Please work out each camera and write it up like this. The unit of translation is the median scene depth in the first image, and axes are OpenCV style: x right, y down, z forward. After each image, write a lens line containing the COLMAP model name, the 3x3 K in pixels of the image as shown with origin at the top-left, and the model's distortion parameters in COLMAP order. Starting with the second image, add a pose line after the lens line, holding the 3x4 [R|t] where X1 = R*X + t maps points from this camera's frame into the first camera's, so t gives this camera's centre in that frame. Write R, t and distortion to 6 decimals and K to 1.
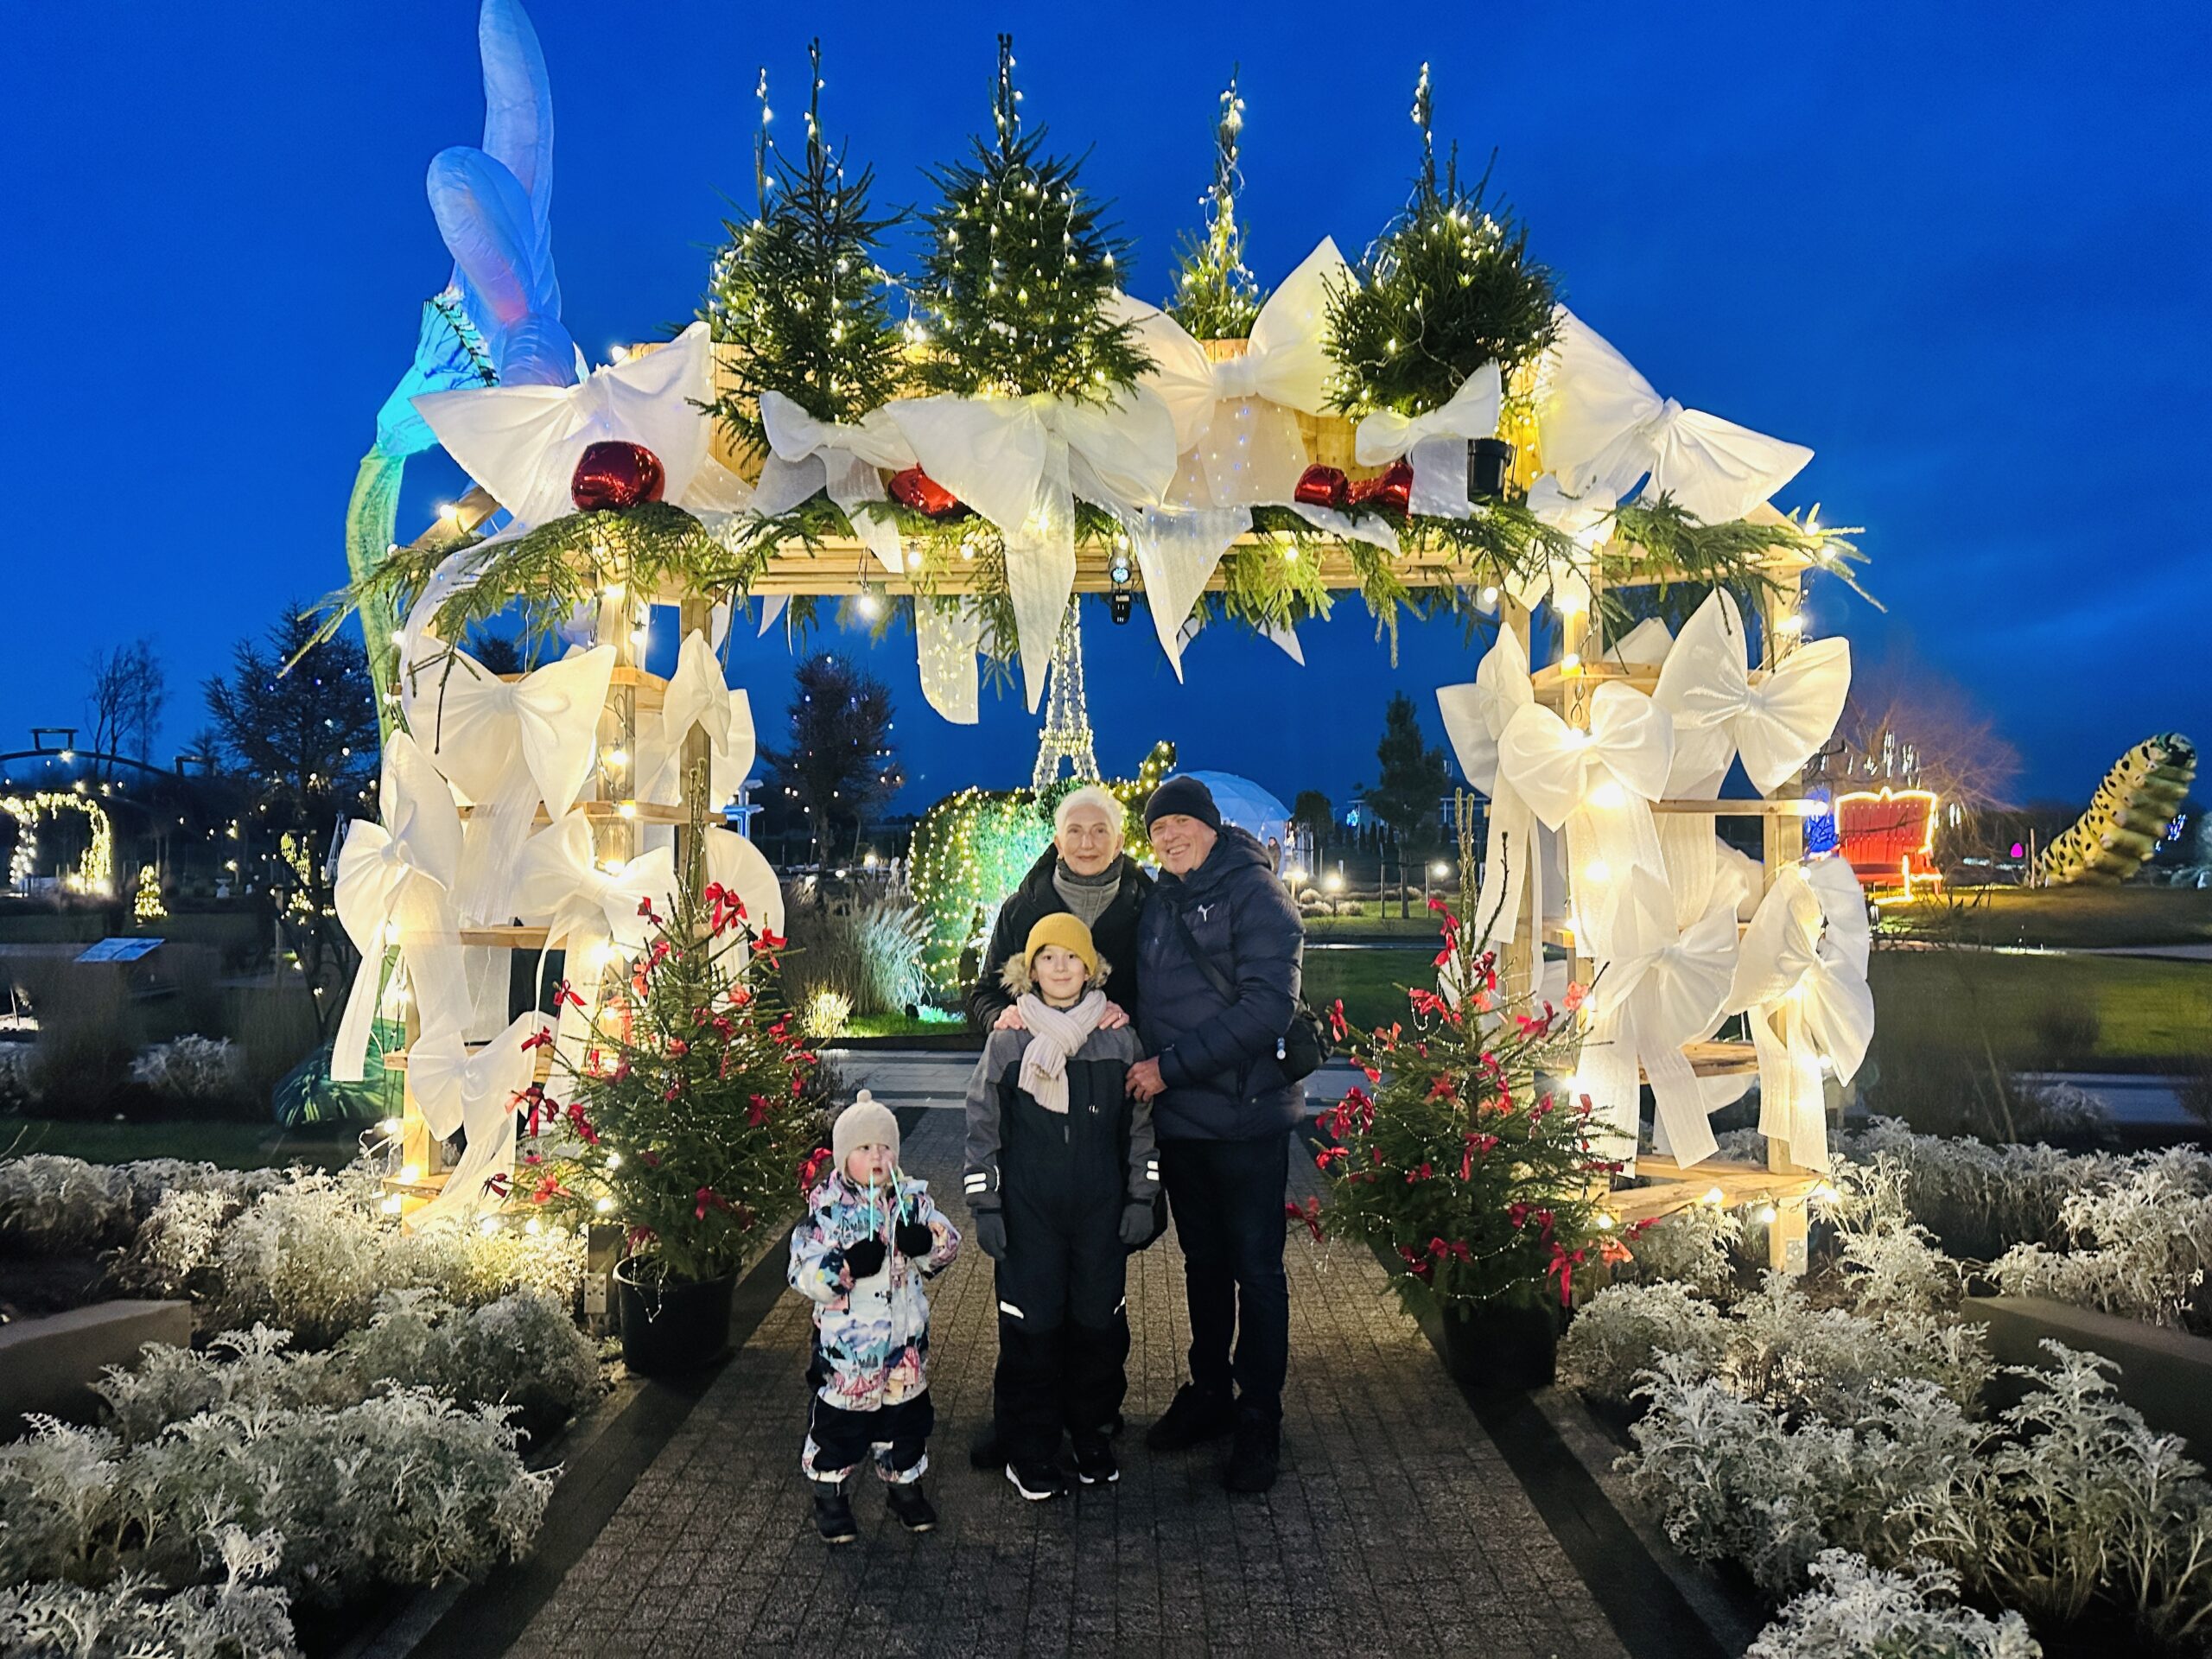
lens RADIAL K [[1503.9, 0, 1106.0], [0, 1503.9, 829.5], [0, 0, 1]] dist [-0.001575, -0.005644]
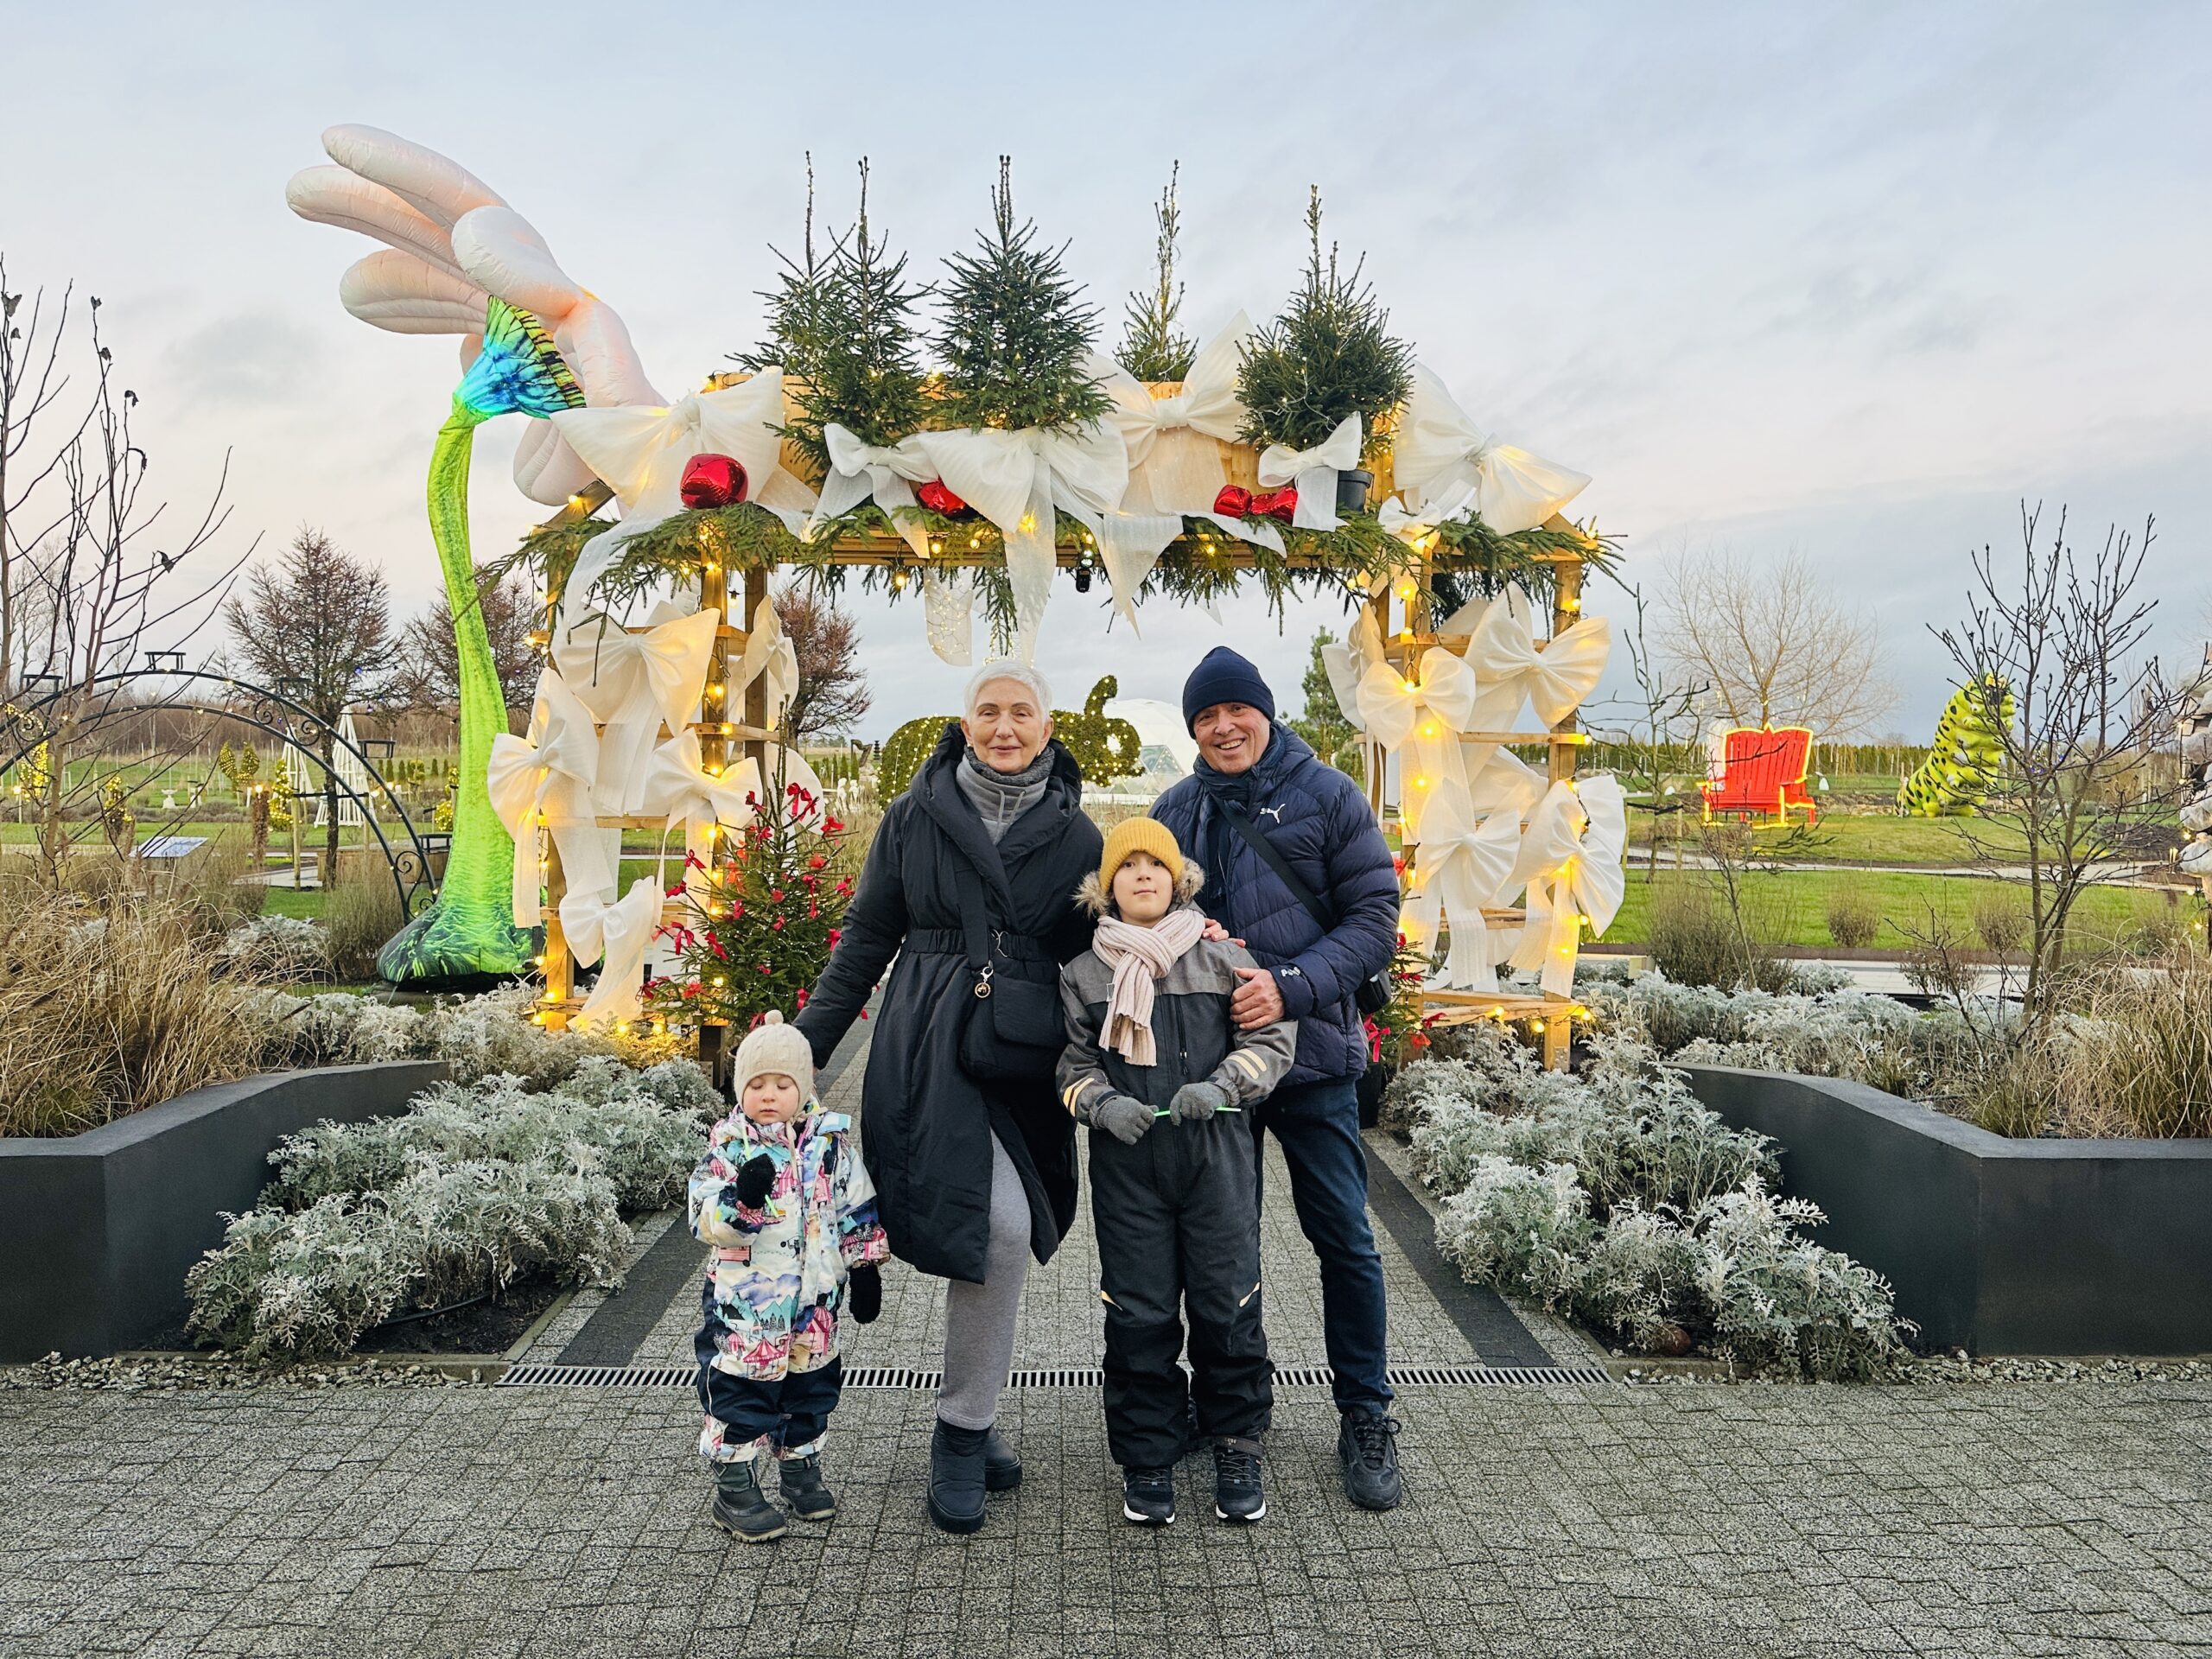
lens RADIAL K [[1521.7, 0, 1064.3], [0, 1521.7, 831.6], [0, 0, 1]] dist [0.049288, -0.000500]
pose [[0.999752, 0.012030, 0.018729, -0.033753], [-0.012950, 0.998675, 0.049805, 0.007160], [-0.018105, -0.050035, 0.998583, -0.408924]]
